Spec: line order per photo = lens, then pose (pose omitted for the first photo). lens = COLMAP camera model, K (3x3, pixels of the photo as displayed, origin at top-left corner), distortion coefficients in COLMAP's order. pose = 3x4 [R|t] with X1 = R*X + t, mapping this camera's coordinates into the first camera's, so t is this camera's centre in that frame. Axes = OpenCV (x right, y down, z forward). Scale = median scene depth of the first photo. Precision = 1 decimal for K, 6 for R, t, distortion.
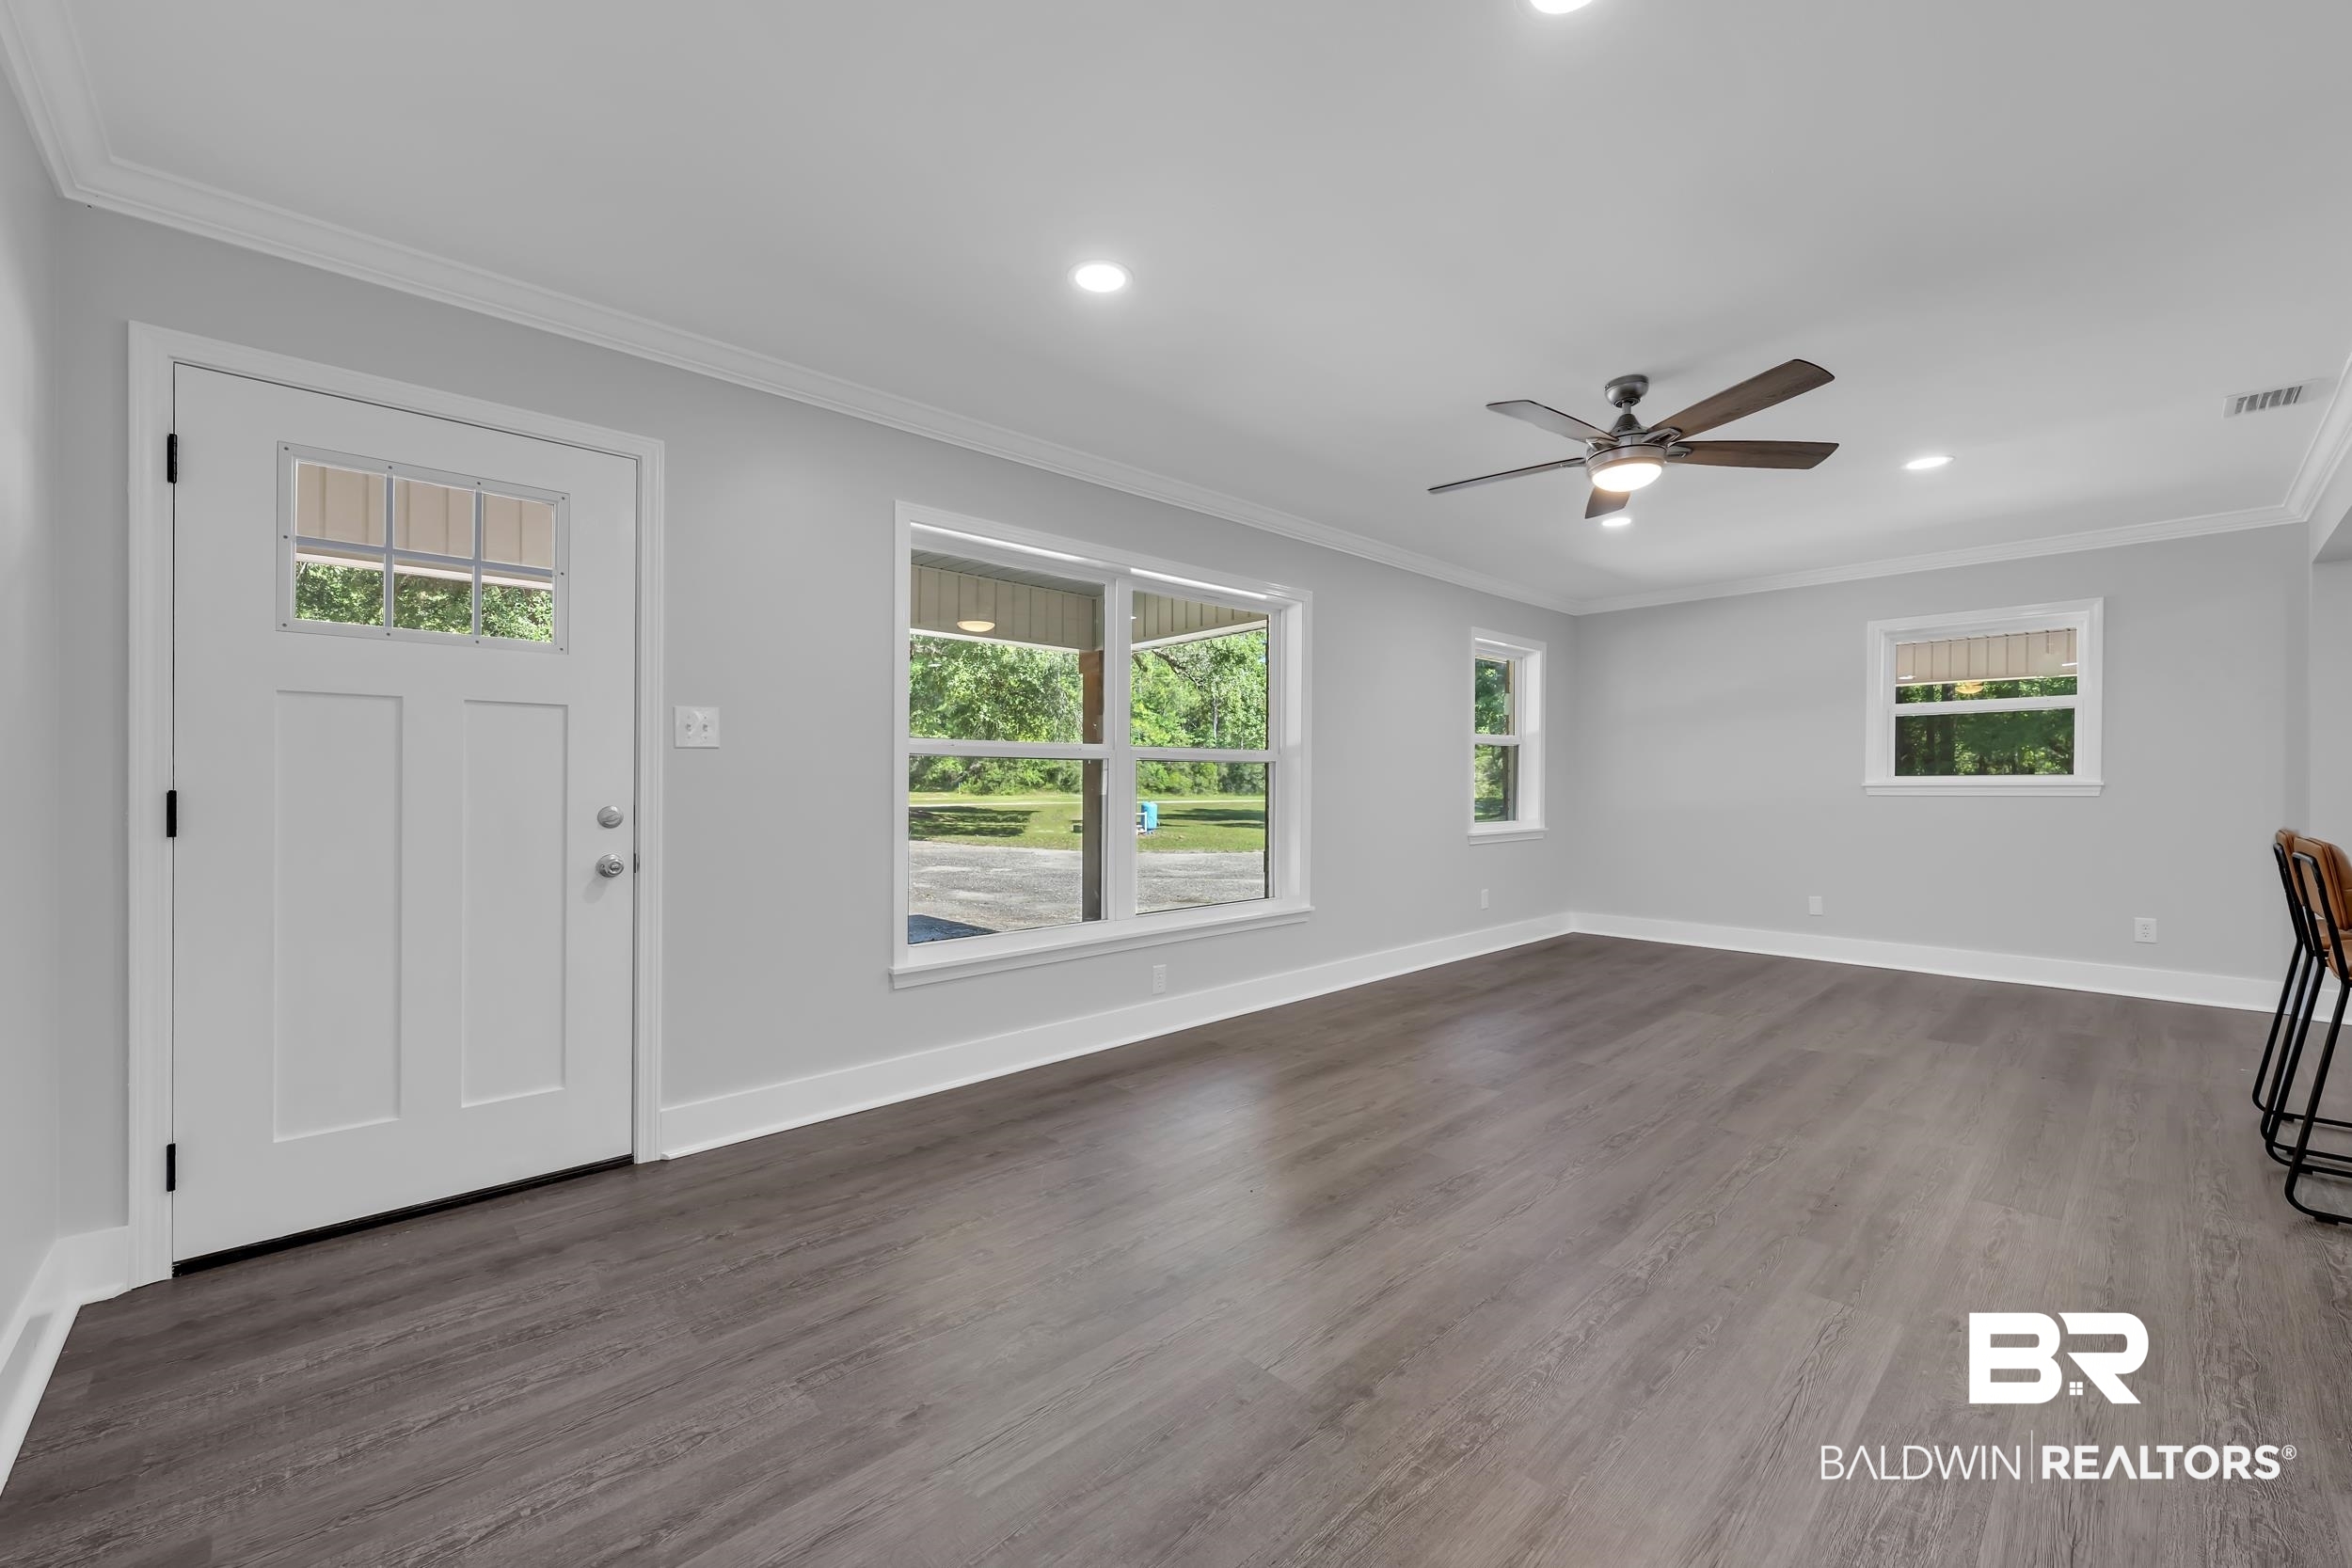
lens RADIAL K [[938.4, 0, 1187.2], [0, 938.4, 786.3], [0, 0, 1]] dist [-0.001155, 0.000087]
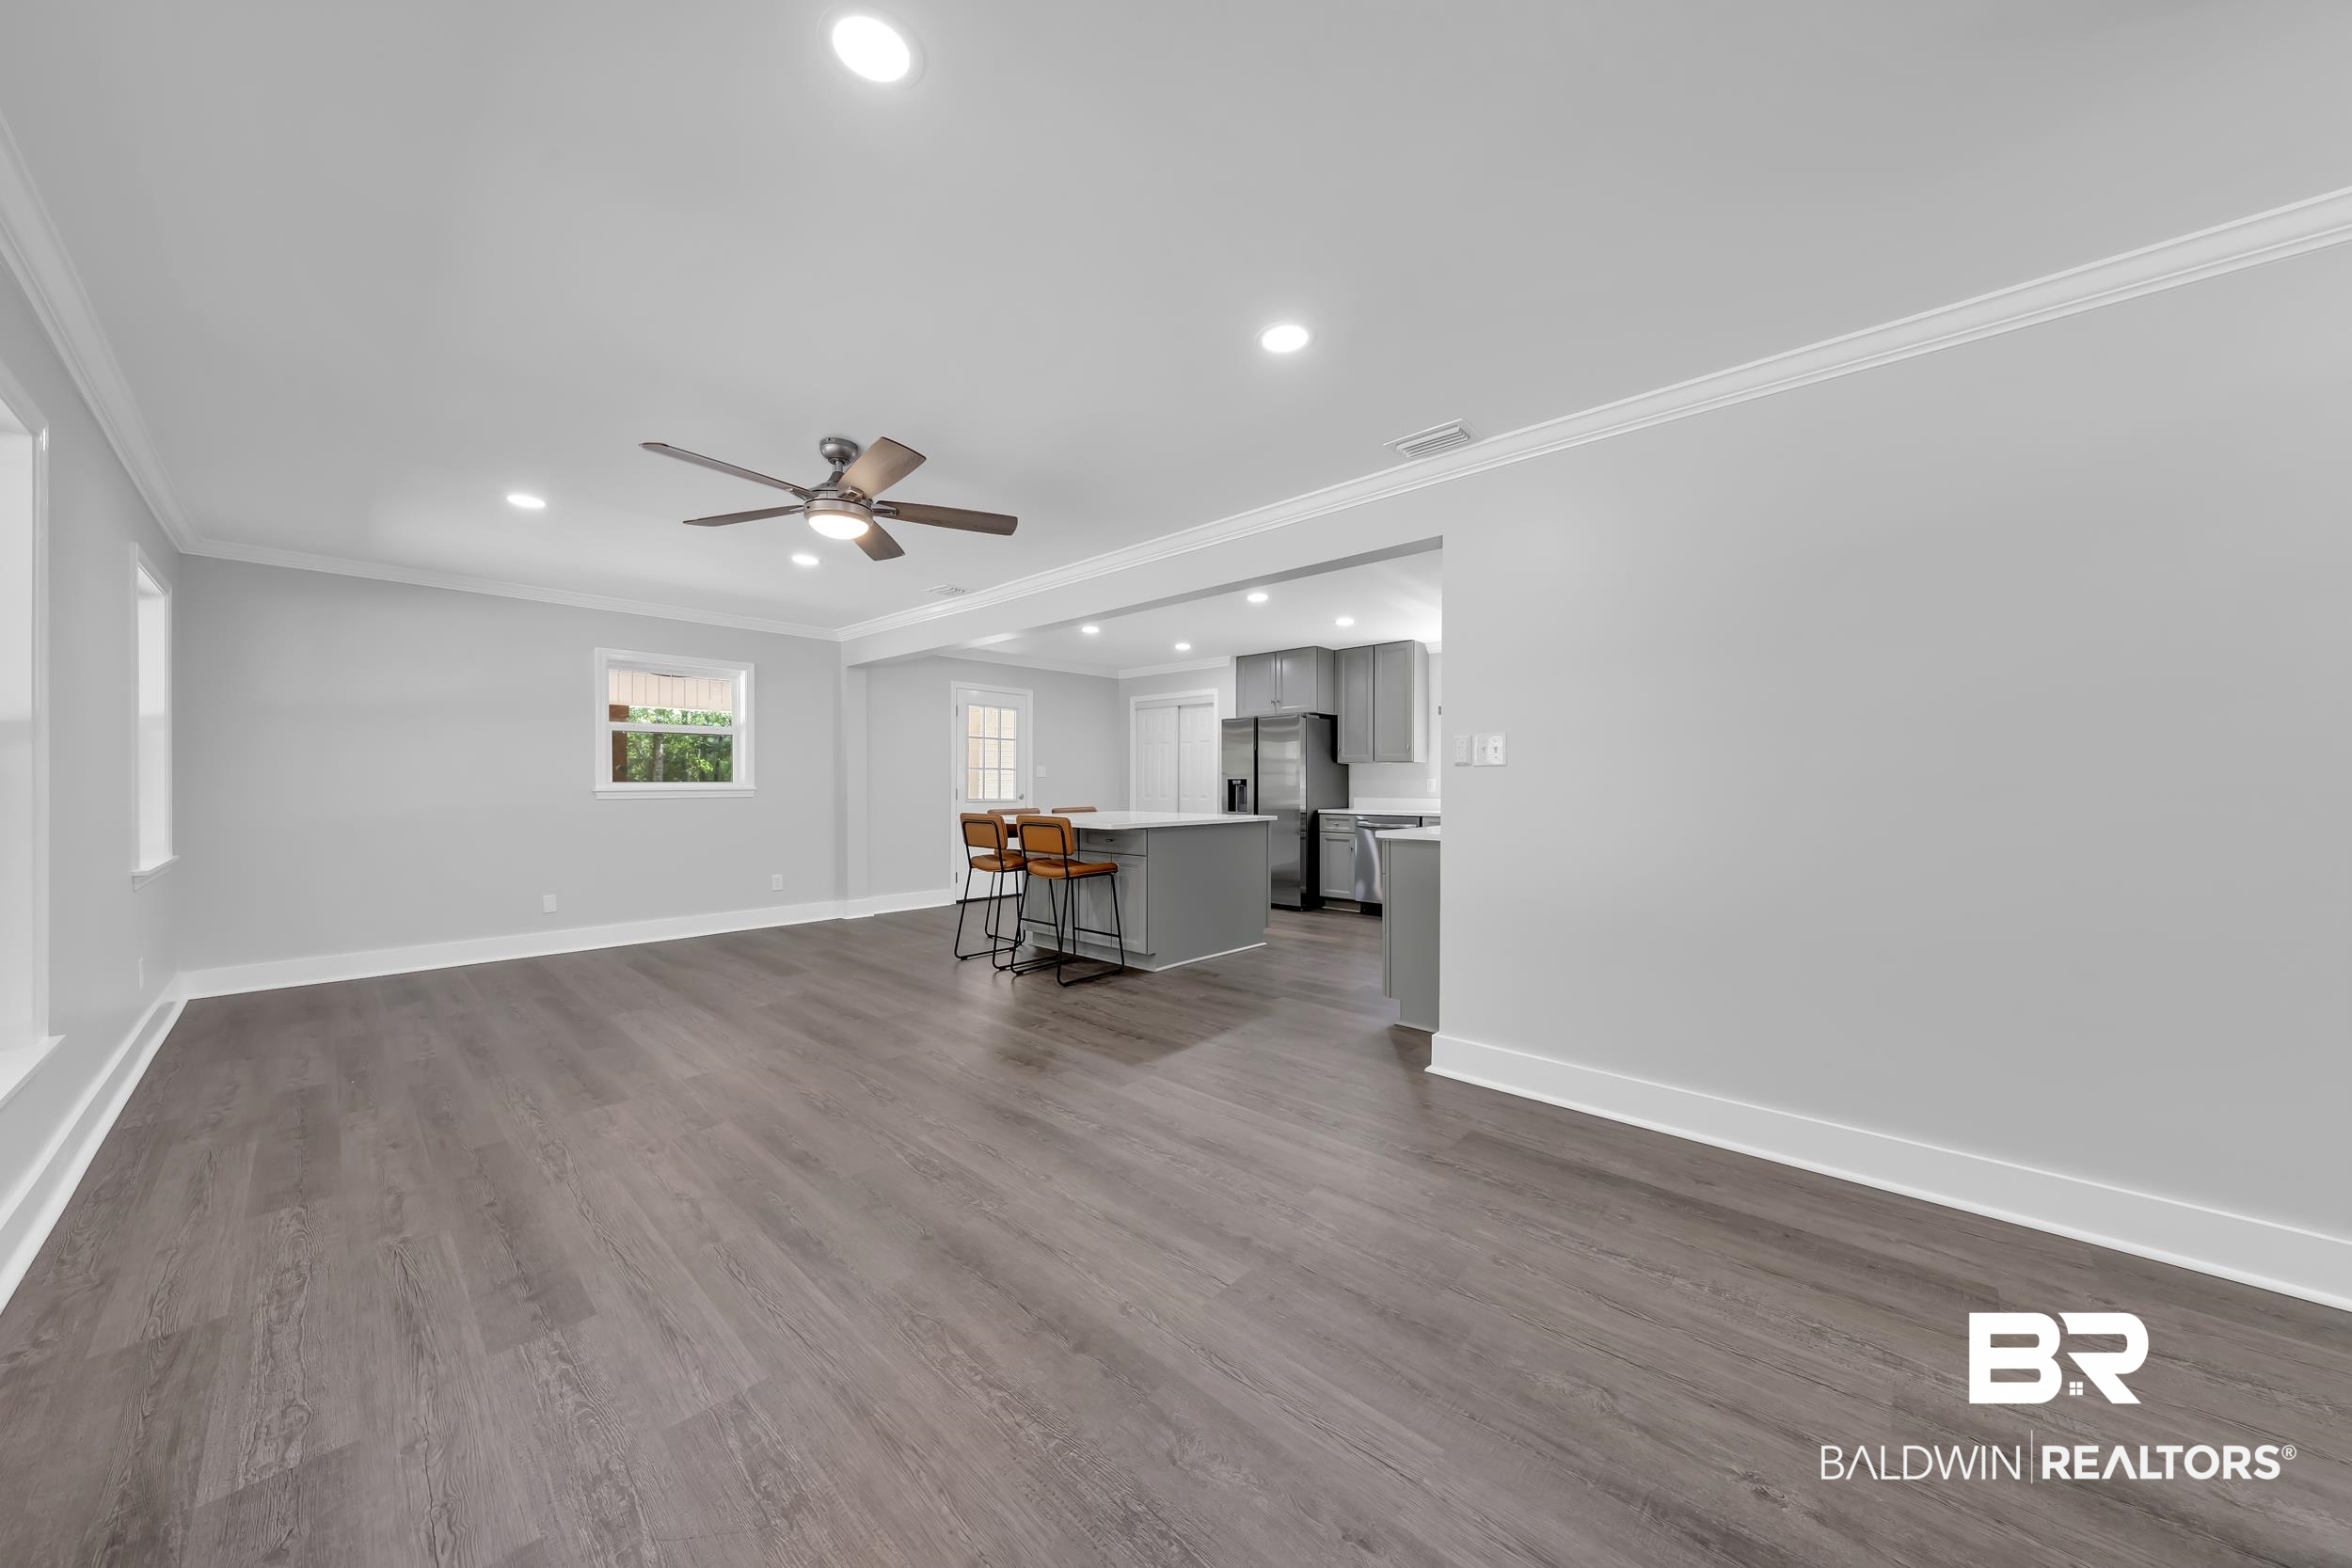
lens RADIAL K [[797.1, 0, 1182.5], [0, 797.1, 794.6], [0, 0, 1]] dist [0.001153, -0.000140]
pose [[-0.065774, -0.013175, 0.997748, -0.497963], [0.001886, 0.999909, 0.013327, -0.013569], [-0.997833, 0.002758, -0.065743, 0.600844]]
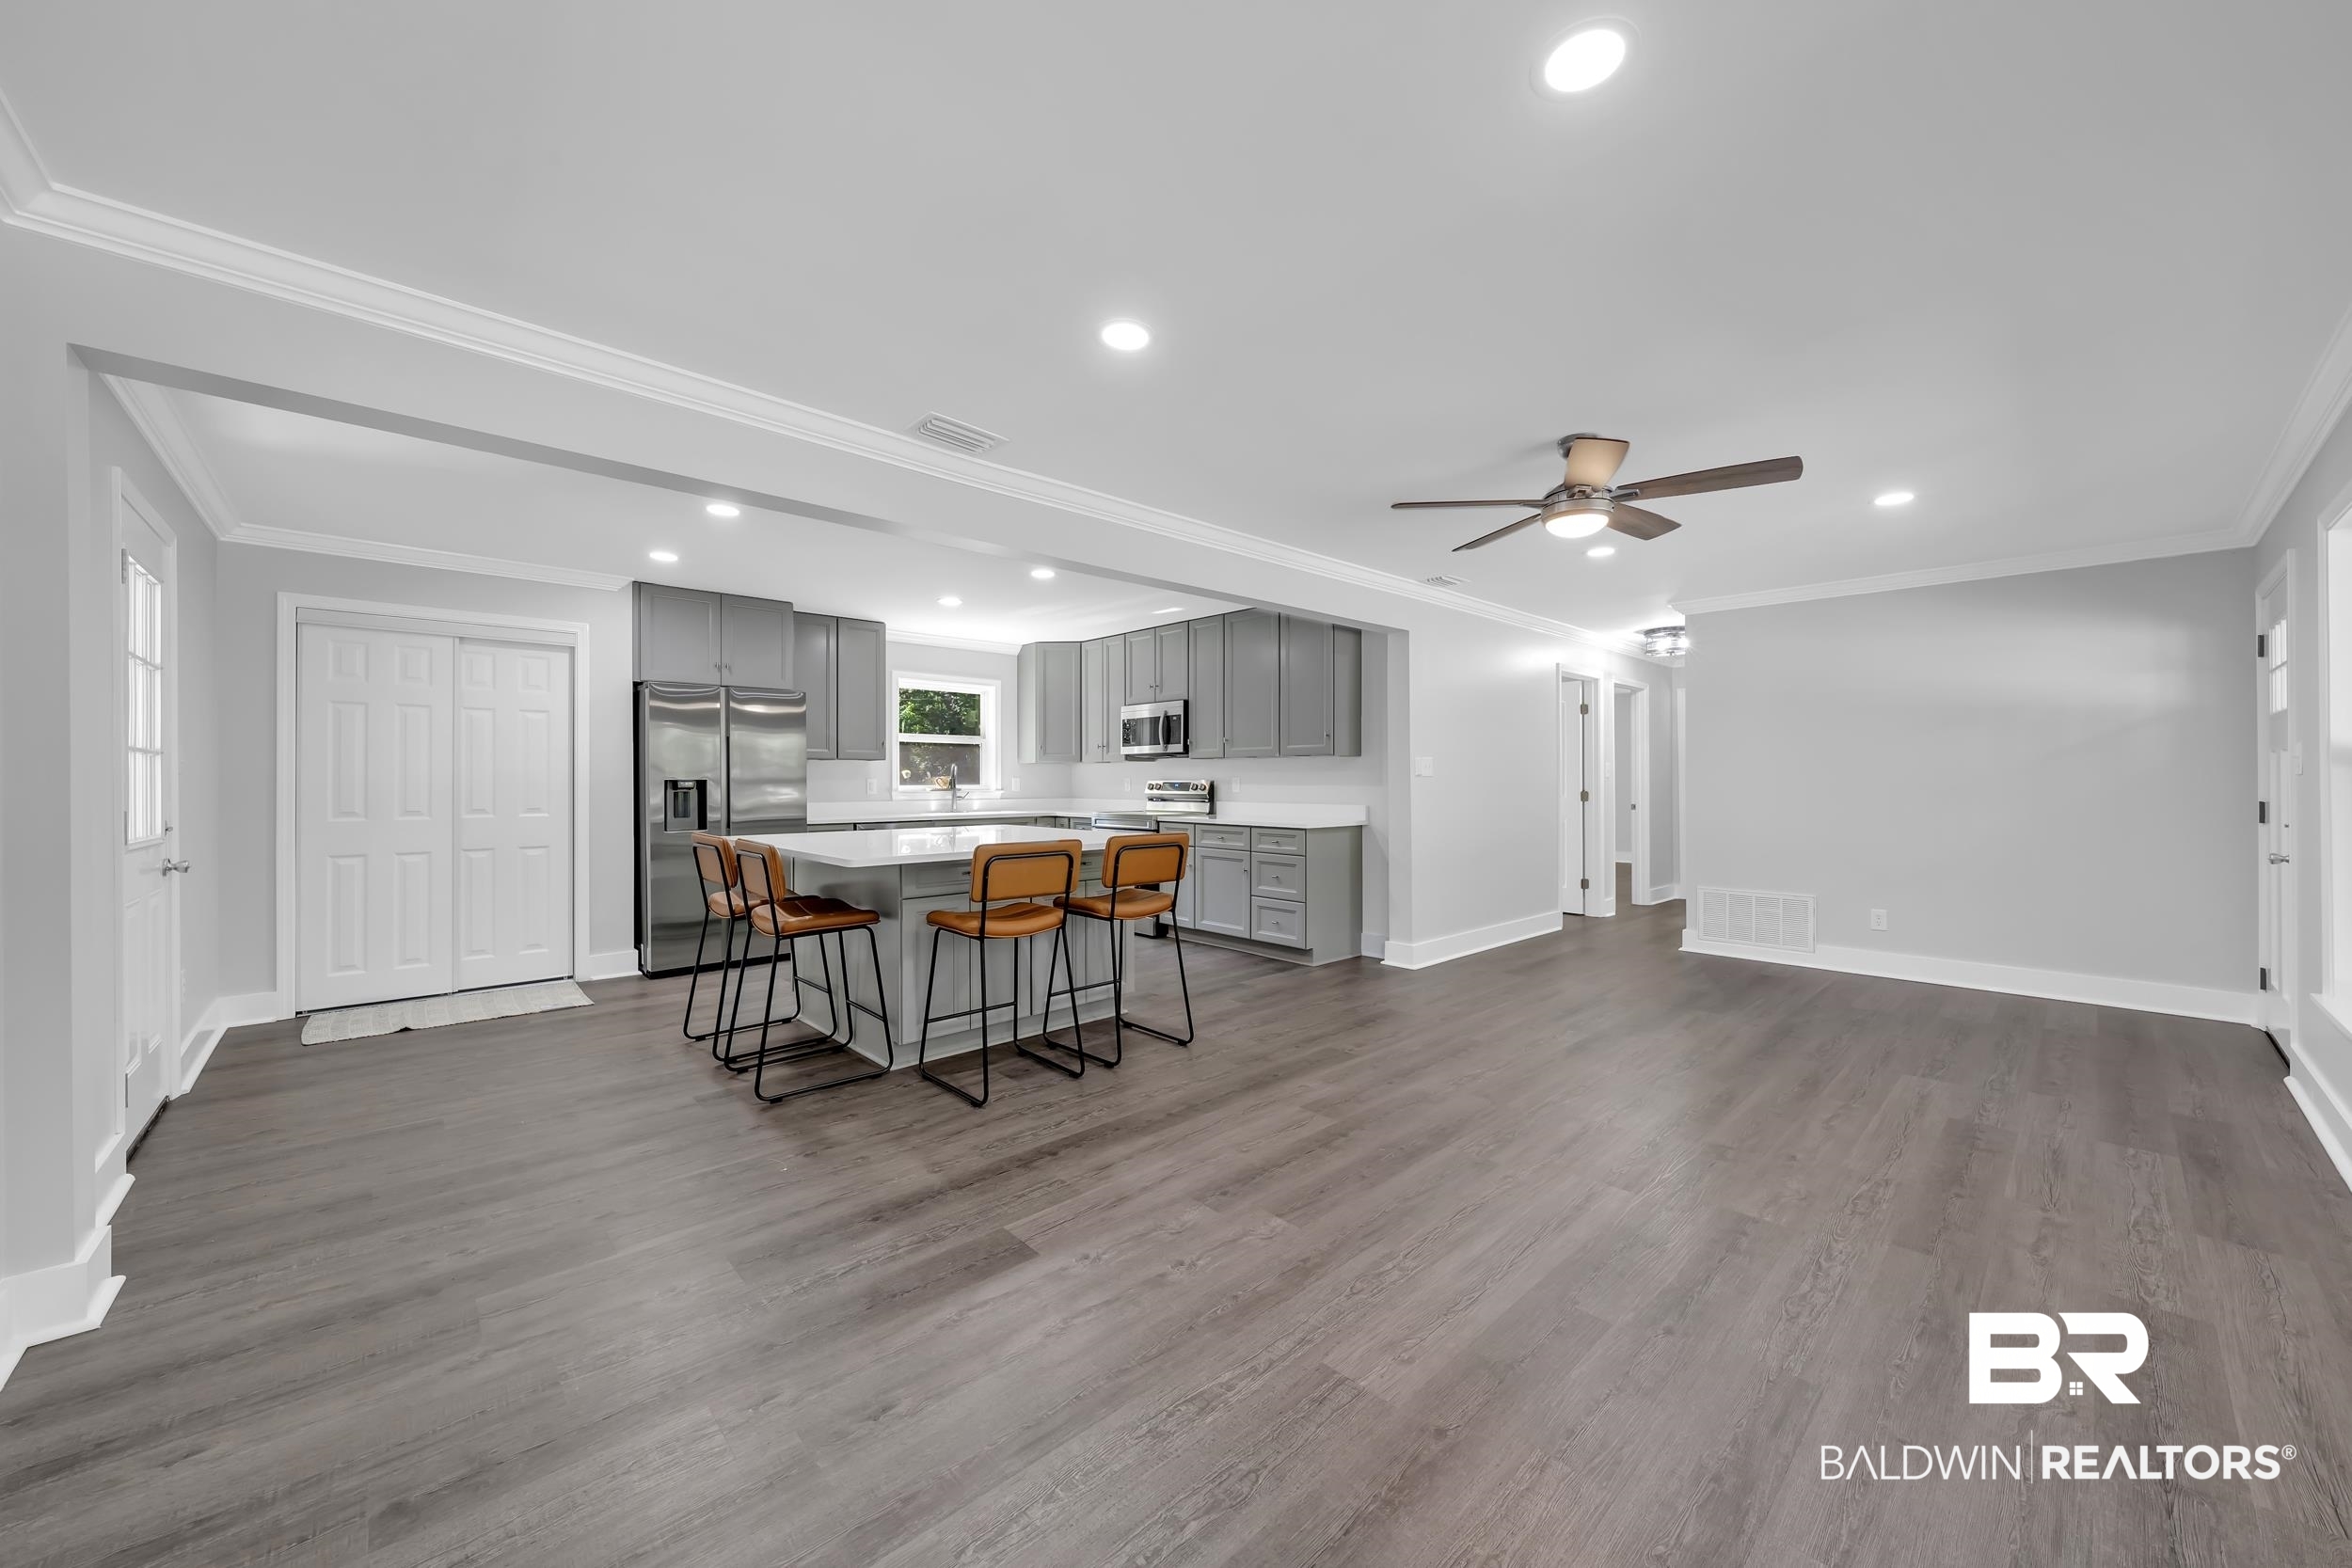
lens RADIAL K [[859.8, 0, 1184.1], [0, 859.8, 777.9], [0, 0, 1]] dist [-0.001627, 0.000084]
pose [[-0.999981, -0.000943, 0.006124, 0.851186], [-0.000939, 0.999999, 0.000692, -0.031438], [-0.006124, 0.000687, -0.999981, 1.868815]]
